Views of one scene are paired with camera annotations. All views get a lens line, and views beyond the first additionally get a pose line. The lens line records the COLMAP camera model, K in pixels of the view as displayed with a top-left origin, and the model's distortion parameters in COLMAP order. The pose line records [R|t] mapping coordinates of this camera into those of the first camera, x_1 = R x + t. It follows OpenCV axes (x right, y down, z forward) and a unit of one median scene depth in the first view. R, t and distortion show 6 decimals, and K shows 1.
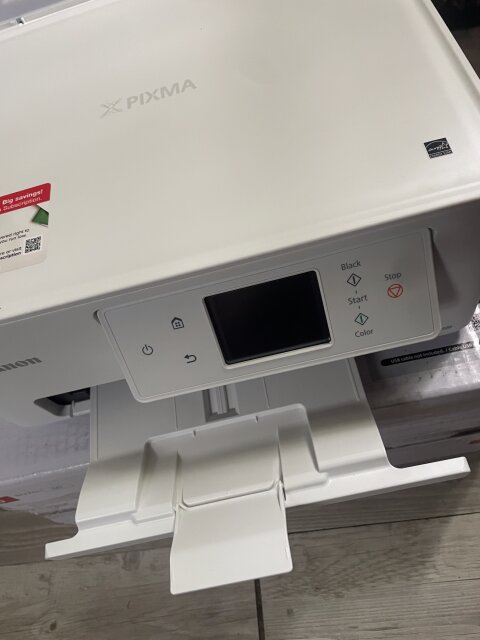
lens RADIAL K [[525.9, 0, 240.4], [0, 525.9, 325.4], [0, 0, 1]] dist [0.025935, -0.065052]
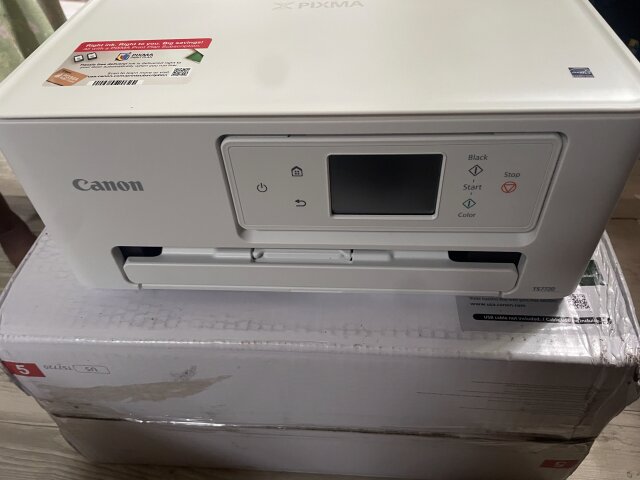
lens RADIAL K [[525.9, 0, 314.8], [0, 525.9, 234.4], [0, 0, 1]] dist [0.025935, -0.065052]
pose [[0.963556, 0.266221, -0.026215, -0.023953], [-0.262700, 0.923184, -0.280572, 0.294415], [-0.050493, 0.277233, 0.959475, 0.068346]]
